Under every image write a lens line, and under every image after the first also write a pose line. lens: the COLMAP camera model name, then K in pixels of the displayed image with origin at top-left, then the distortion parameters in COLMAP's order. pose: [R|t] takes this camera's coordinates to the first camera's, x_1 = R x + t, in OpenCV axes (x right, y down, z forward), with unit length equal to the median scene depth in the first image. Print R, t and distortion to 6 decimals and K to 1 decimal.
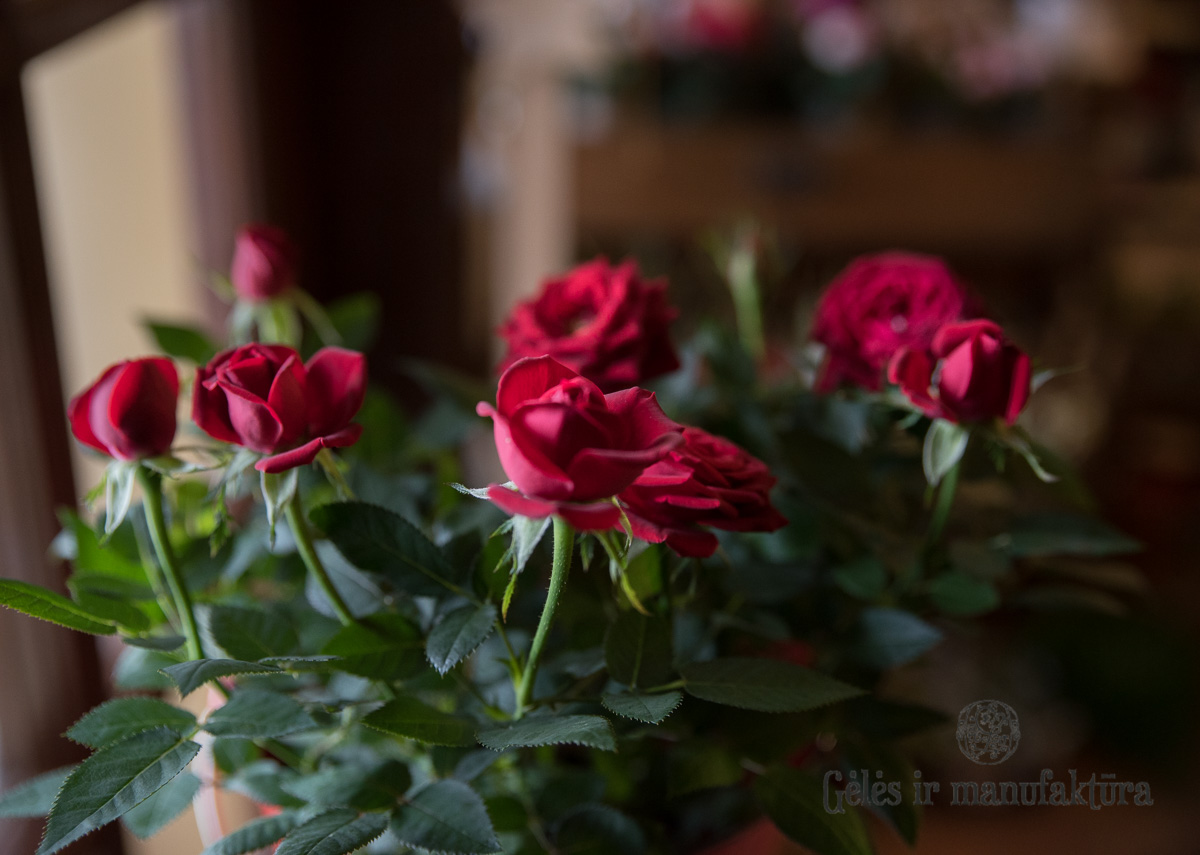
lens RADIAL K [[1640.5, 0, 600.0], [0, 1640.5, 427.5], [0, 0, 1]] dist [-0.022006, -0.083333]
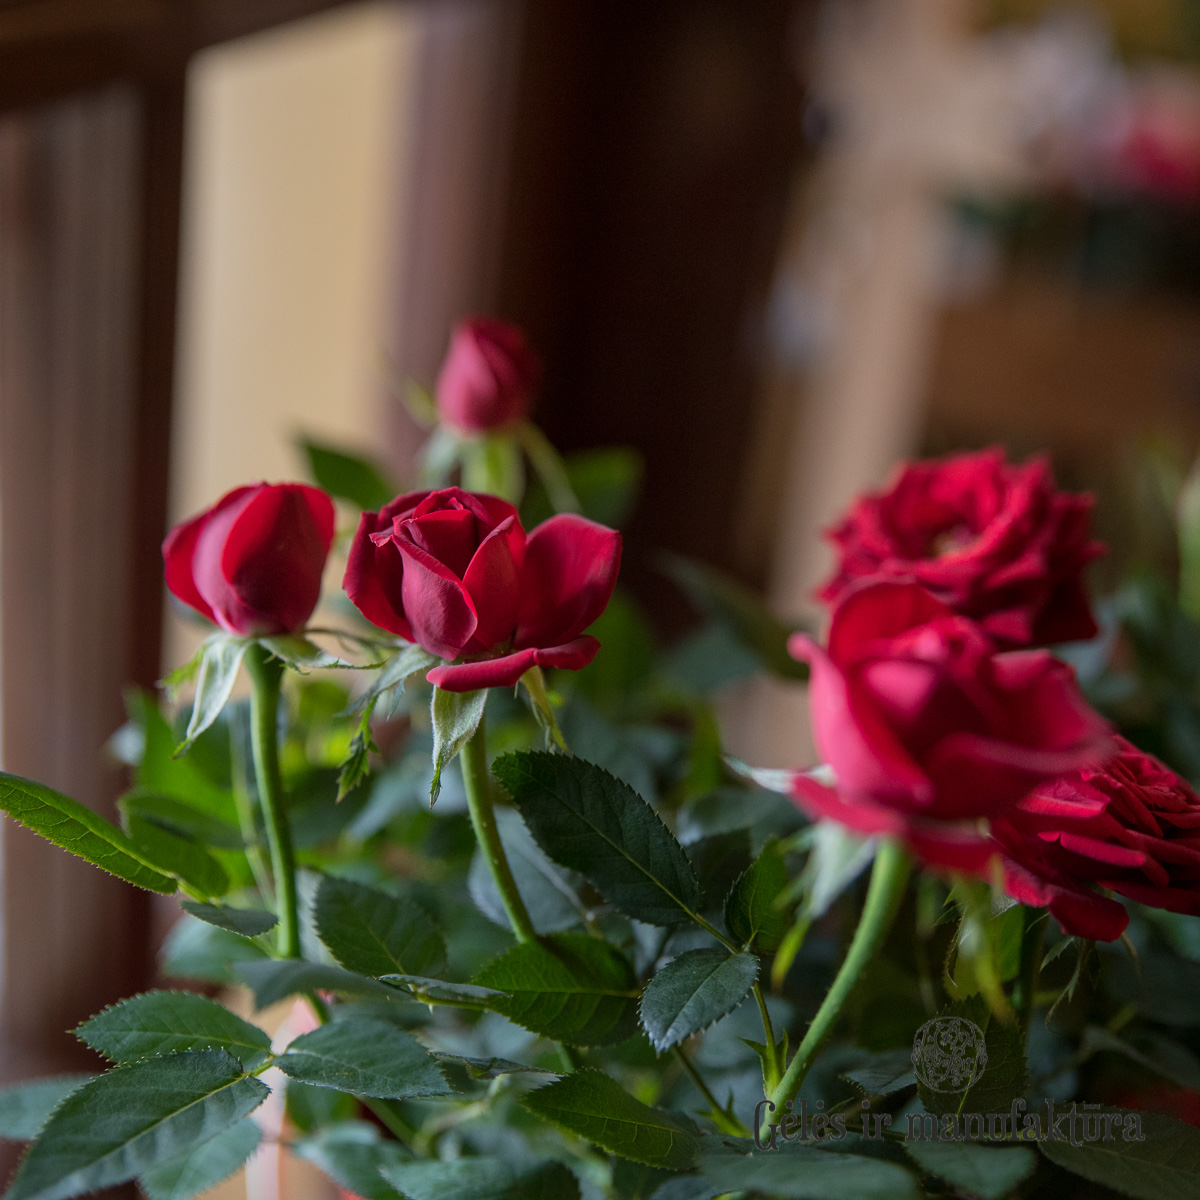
lens RADIAL K [[2065.6, 0, 600.0], [0, 2065.6, 600.0], [0, 0, 1]] dist [-0.063740, 0.193921]
pose [[0.979452, 0.163170, -0.118527, -0.051241], [-0.167663, 0.985420, -0.028913, 0.006250], [0.112081, 0.048191, 0.992530, 0.197529]]
